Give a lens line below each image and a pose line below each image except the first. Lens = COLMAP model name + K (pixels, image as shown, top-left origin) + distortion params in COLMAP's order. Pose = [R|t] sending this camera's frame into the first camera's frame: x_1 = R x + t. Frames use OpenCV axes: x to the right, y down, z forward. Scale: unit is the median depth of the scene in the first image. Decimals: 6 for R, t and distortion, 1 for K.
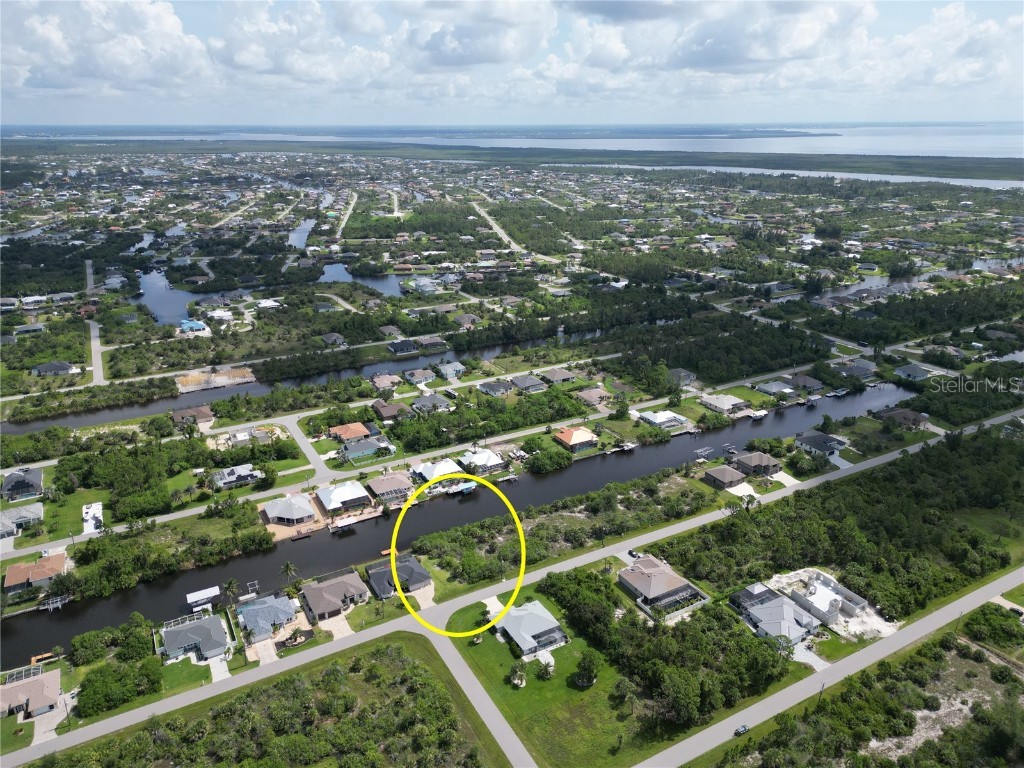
lens RADIAL K [[715.6, 0, 508.9], [0, 715.6, 380.6], [0, 0, 1]] dist [0.080130, -0.081195]
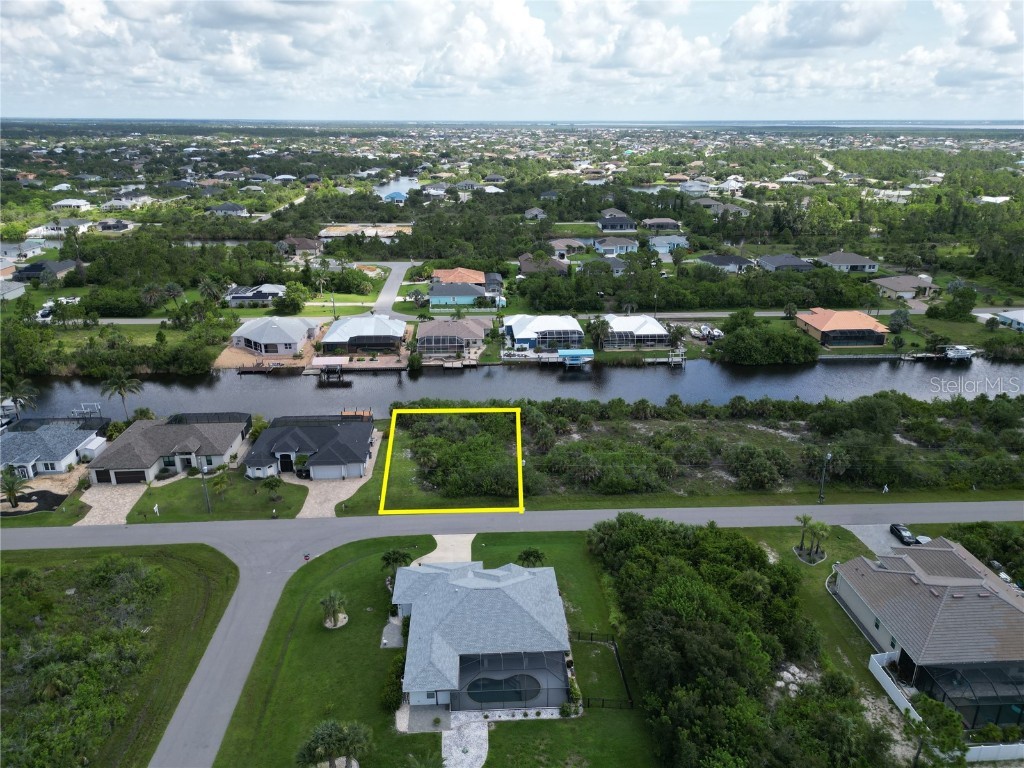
lens RADIAL K [[715.6, 0, 508.9], [0, 715.6, 380.6], [0, 0, 1]] dist [0.080130, -0.081195]
pose [[0.899598, 0.154038, -0.408652, 0.097999], [-0.153191, 0.987576, 0.035027, 0.134562], [0.408970, 0.031092, 0.912018, 0.437152]]
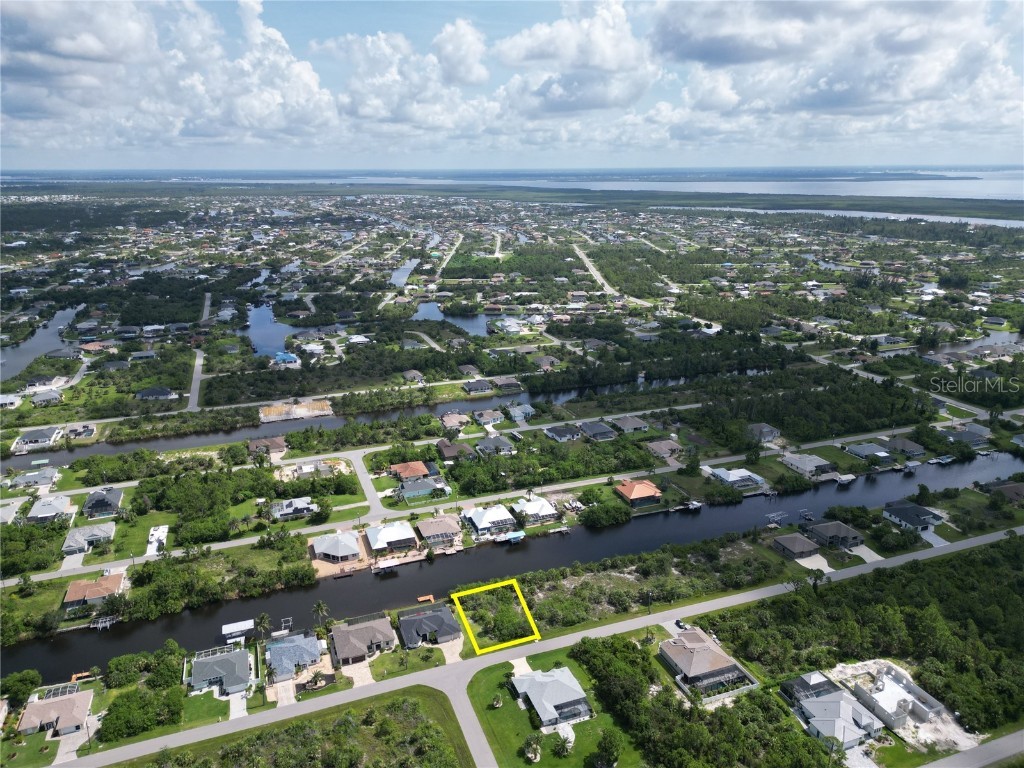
lens RADIAL K [[715.6, 0, 508.9], [0, 715.6, 380.6], [0, 0, 1]] dist [0.080130, -0.081195]
pose [[0.988433, 0.042578, -0.145560, 0.056506], [-0.050361, 0.997469, -0.050202, -0.010577], [0.143054, 0.056952, 0.988075, 0.023493]]
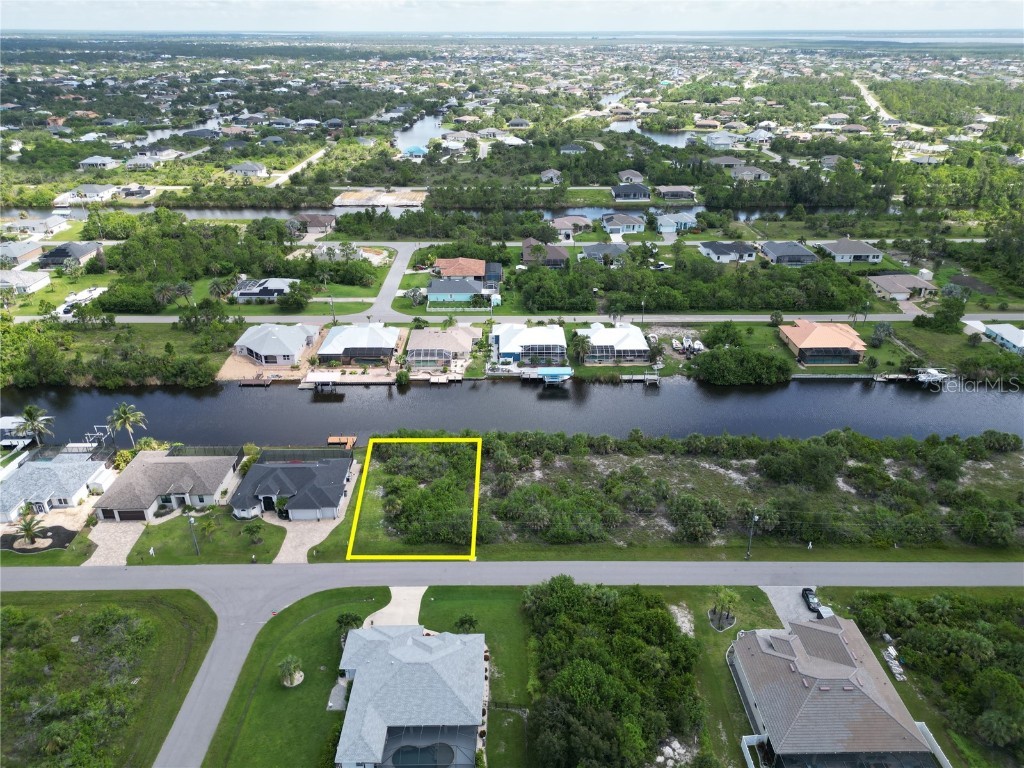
lens RADIAL K [[715.6, 0, 508.9], [0, 715.6, 380.6], [0, 0, 1]] dist [0.080130, -0.081195]
pose [[0.876466, 0.213270, -0.431653, 0.127815], [-0.165977, 0.975423, 0.144922, 0.069524], [0.451951, -0.055374, 0.890322, 0.429183]]
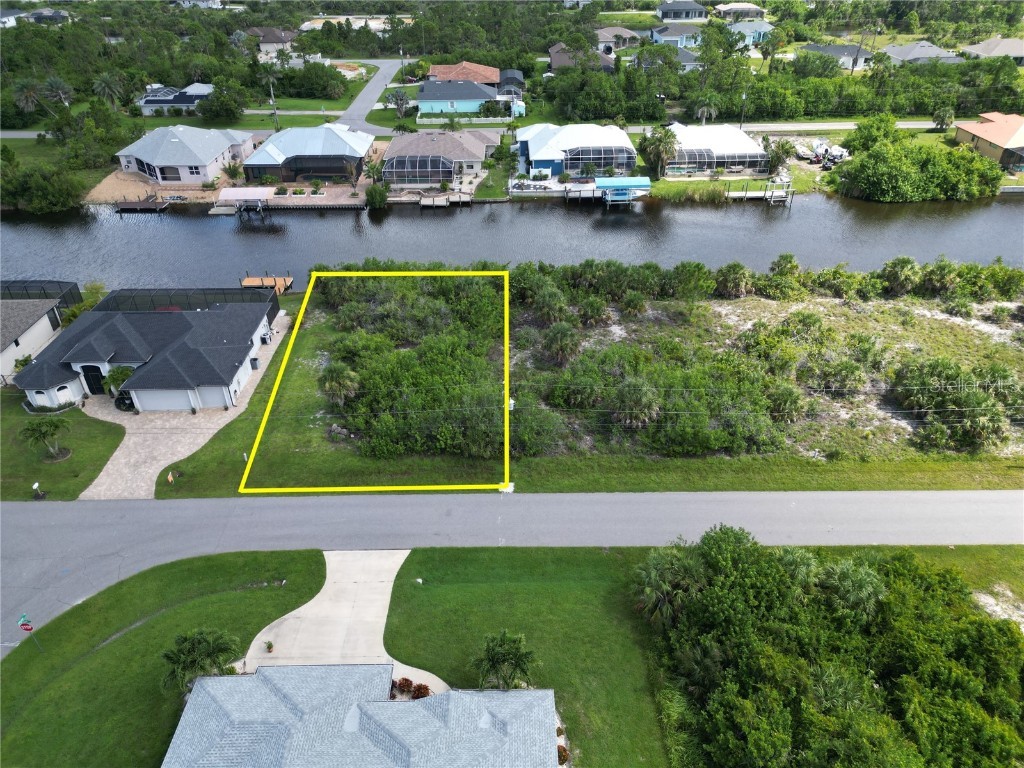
lens RADIAL K [[715.6, 0, 508.9], [0, 715.6, 380.6], [0, 0, 1]] dist [0.080130, -0.081195]
pose [[0.875207, 0.256254, -0.410301, 0.050512], [-0.156421, 0.952516, 0.261238, 0.133803], [0.457761, -0.164458, 0.873732, 0.571945]]
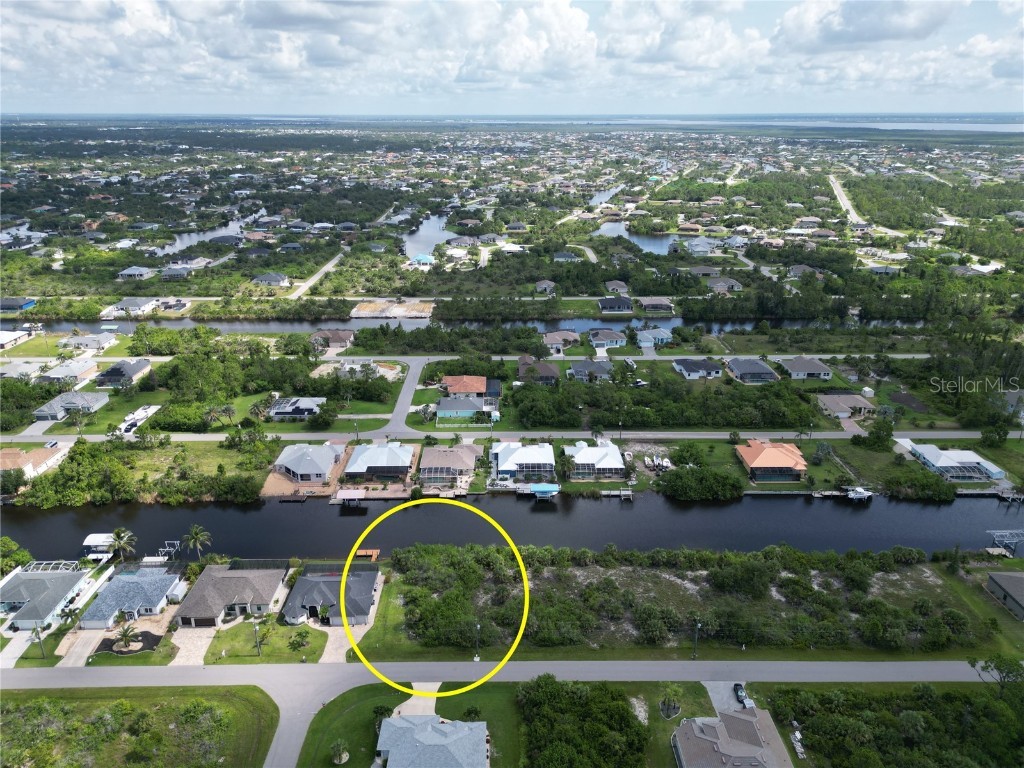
lens RADIAL K [[715.6, 0, 508.9], [0, 715.6, 380.6], [0, 0, 1]] dist [0.080130, -0.081195]
pose [[0.877022, 0.170889, -0.449031, 0.163128], [-0.165427, 0.984865, 0.051712, 0.019152], [0.451073, 0.028929, 0.892018, 0.345884]]
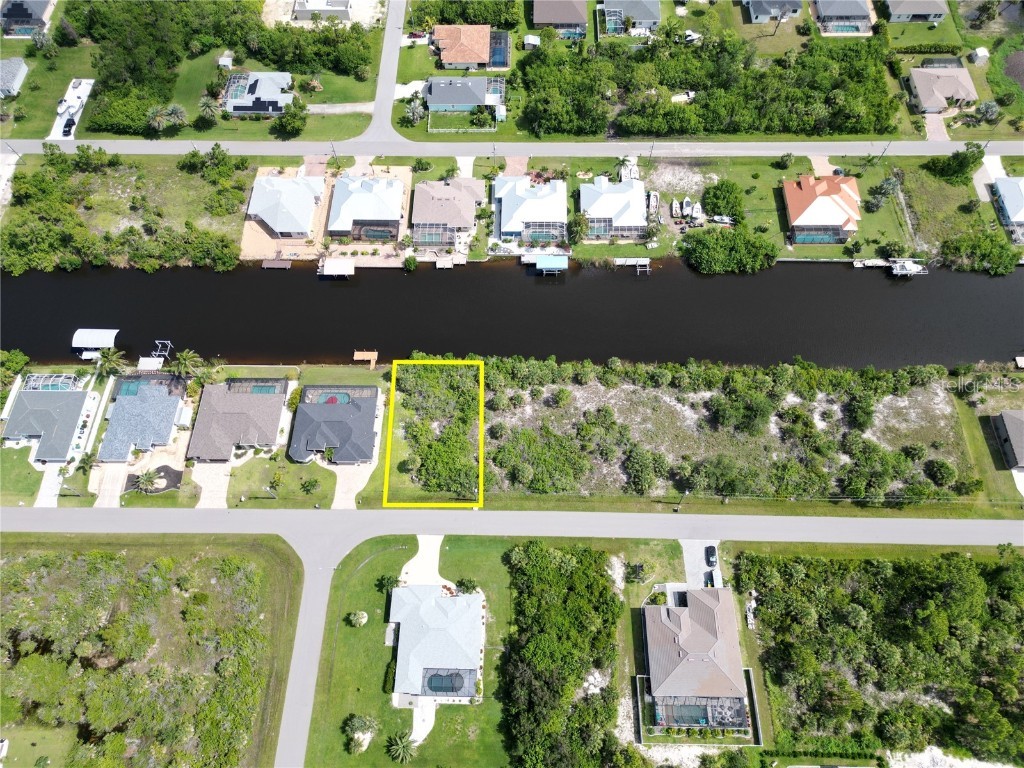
lens RADIAL K [[715.6, 0, 508.9], [0, 715.6, 380.6], [0, 0, 1]] dist [0.080130, -0.081195]
pose [[0.863296, 0.440991, -0.245454, 0.084255], [-0.158852, 0.699041, 0.697214, -0.162176], [0.479047, -0.562911, 0.673531, 0.460339]]
